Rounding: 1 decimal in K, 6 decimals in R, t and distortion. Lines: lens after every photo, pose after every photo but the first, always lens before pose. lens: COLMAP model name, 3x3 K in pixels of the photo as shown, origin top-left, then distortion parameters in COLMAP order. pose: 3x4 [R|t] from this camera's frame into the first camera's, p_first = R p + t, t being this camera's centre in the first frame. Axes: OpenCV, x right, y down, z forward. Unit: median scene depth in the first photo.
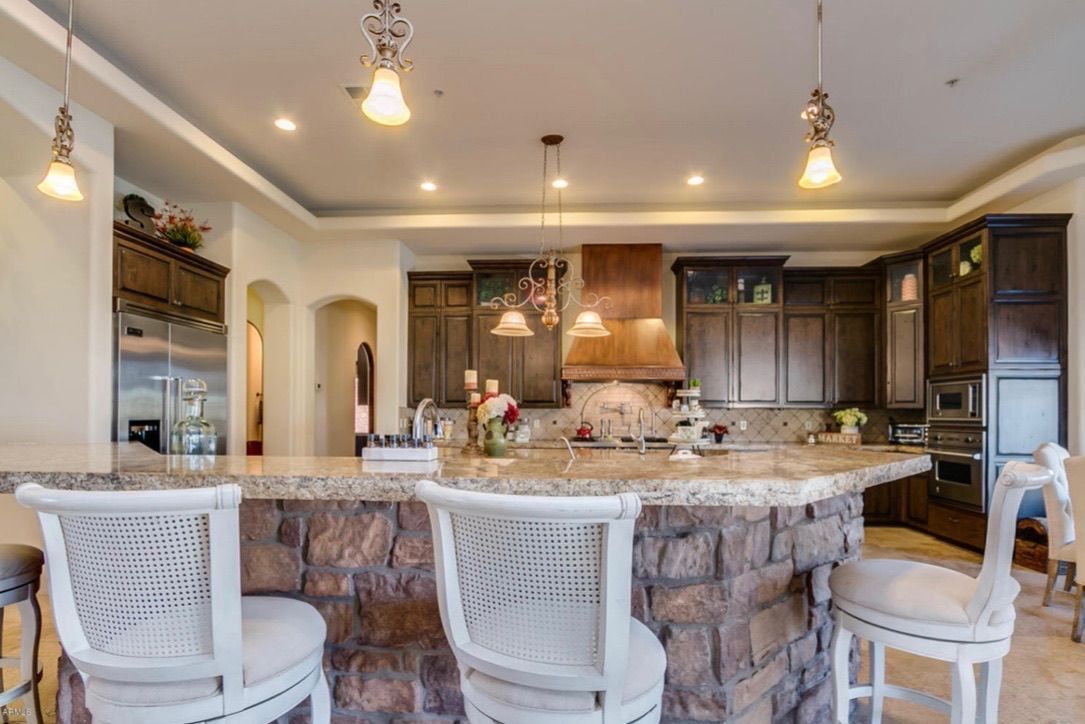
lens RADIAL K [[539.9, 0, 535.7], [0, 539.9, 409.3], [0, 0, 1]] dist [-0.014486, -0.000133]
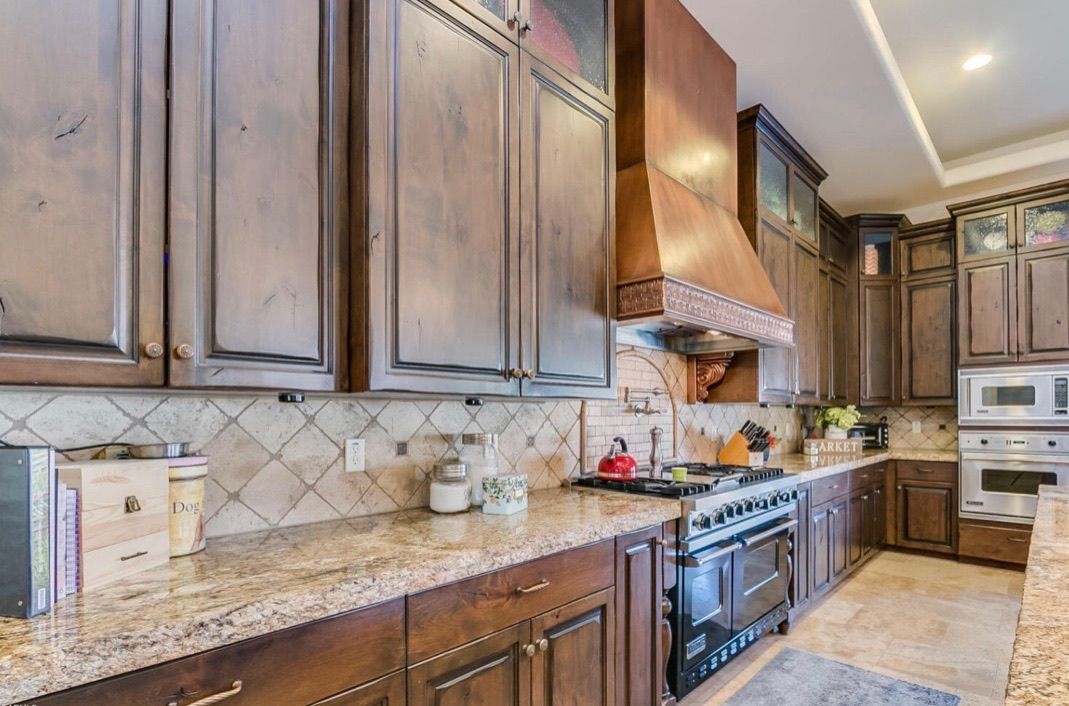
lens RADIAL K [[518.1, 0, 545.5], [0, 518.1, 412.1], [0, 0, 1]] dist [-0.014470, 0.000581]
pose [[0.629845, -0.003955, 0.776711, -0.308106], [0.000653, 0.999989, 0.004562, 0.005268], [-0.776721, -0.002366, 0.629841, 1.081536]]
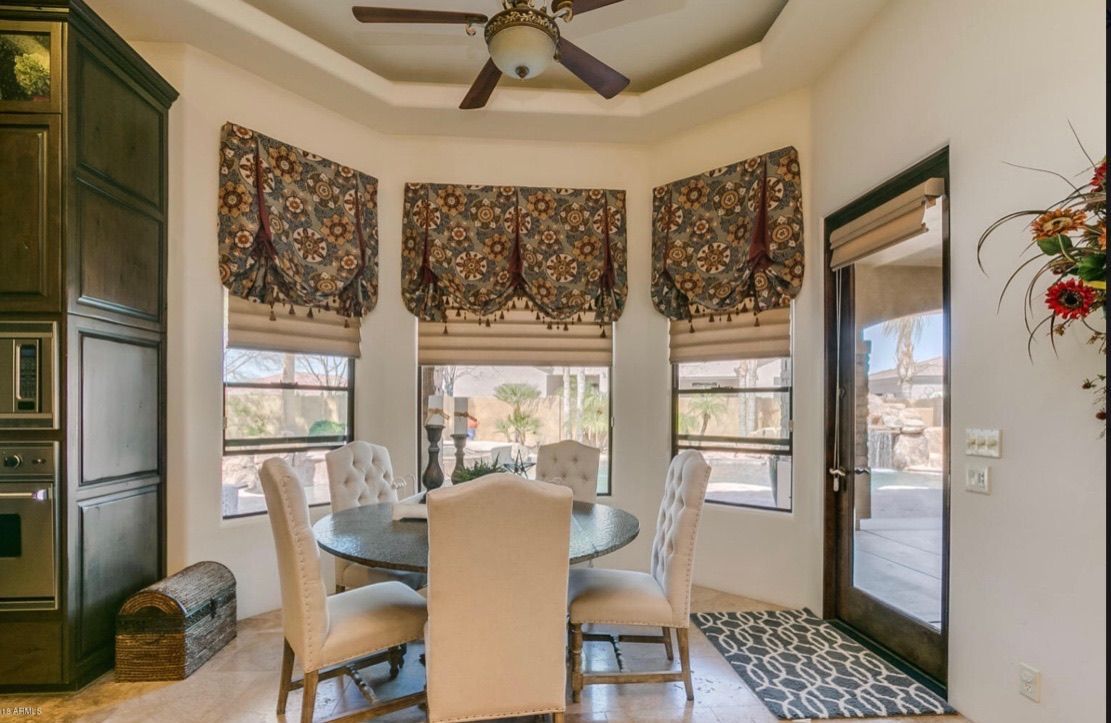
lens RADIAL K [[529.1, 0, 531.3], [0, 529.1, 408.5], [0, 0, 1]] dist [-0.018281, 0.000639]
pose [[-0.125743, -0.008474, 0.992027, 0.300500], [-0.011802, 0.999906, 0.007046, 0.003990], [-0.991993, -0.010822, -0.125831, 0.600201]]
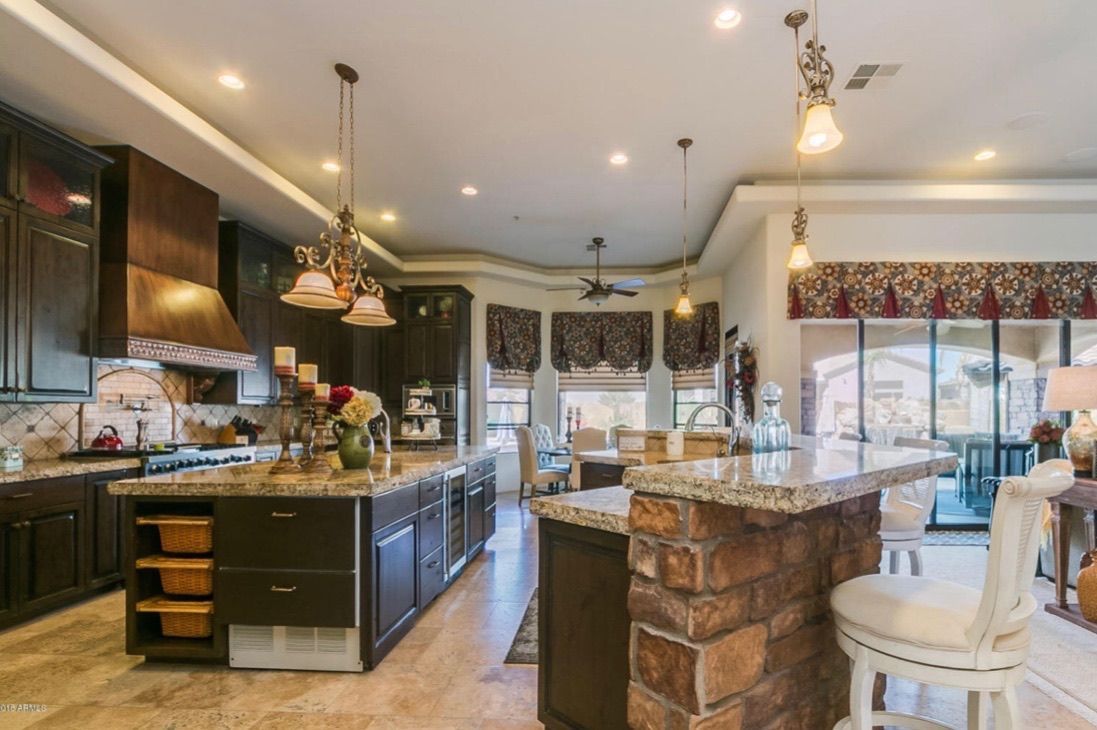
lens RADIAL K [[545.8, 0, 597.4], [0, 545.8, 405.9], [0, 0, 1]] dist [-0.014486, -0.000133]
pose [[-0.044947, 0.002302, 0.998987, -0.747843], [-0.008535, 0.999960, -0.002689, -0.003119], [-0.998953, -0.008648, -0.044925, 0.620317]]
